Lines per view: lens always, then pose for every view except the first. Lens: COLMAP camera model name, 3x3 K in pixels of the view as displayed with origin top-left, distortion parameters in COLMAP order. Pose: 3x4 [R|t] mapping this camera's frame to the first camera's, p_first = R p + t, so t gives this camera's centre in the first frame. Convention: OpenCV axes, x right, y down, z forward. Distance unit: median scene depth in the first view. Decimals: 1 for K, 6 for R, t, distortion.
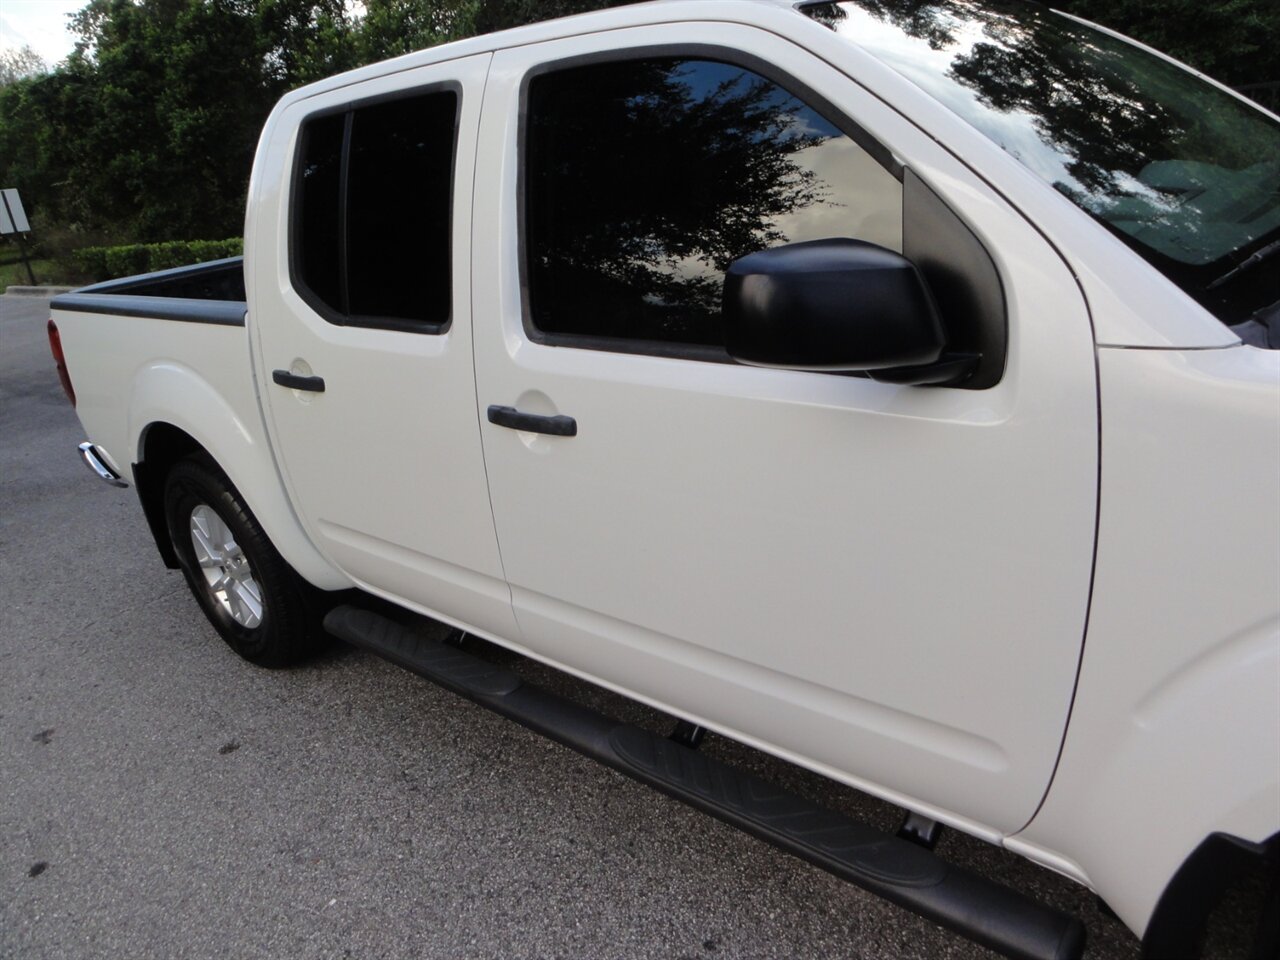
lens RADIAL K [[910.4, 0, 641.0], [0, 910.4, 471.6], [0, 0, 1]] dist [-0.001361, 0.001682]
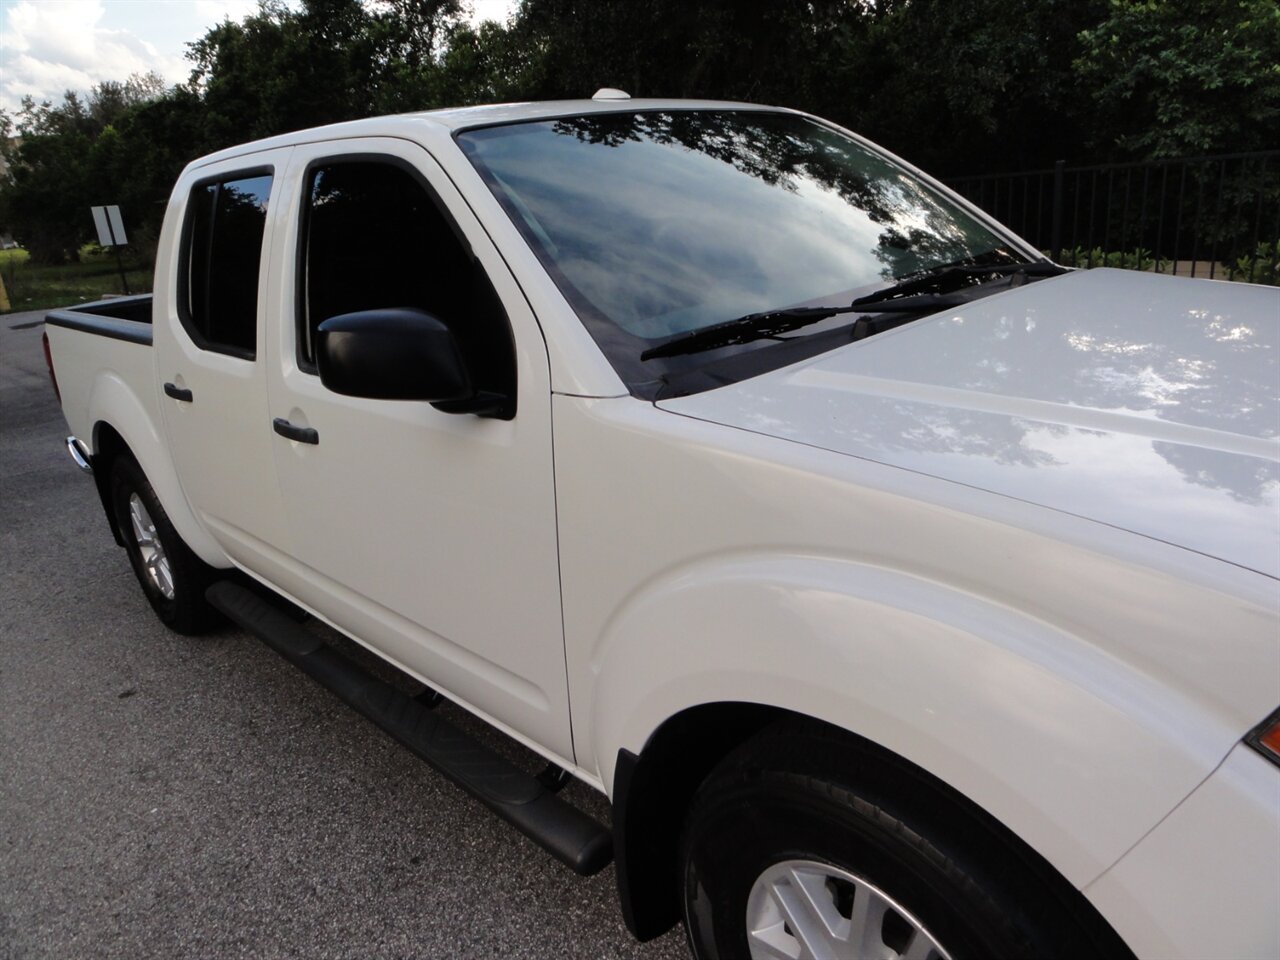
lens RADIAL K [[910.4, 0, 645.2], [0, 910.4, 470.5], [0, 0, 1]] dist [-0.001361, 0.001682]
pose [[0.995434, 0.056873, -0.076656, 0.299419], [-0.059469, 0.997717, -0.032011, 0.007304], [0.074660, 0.036424, 0.996544, -0.154409]]
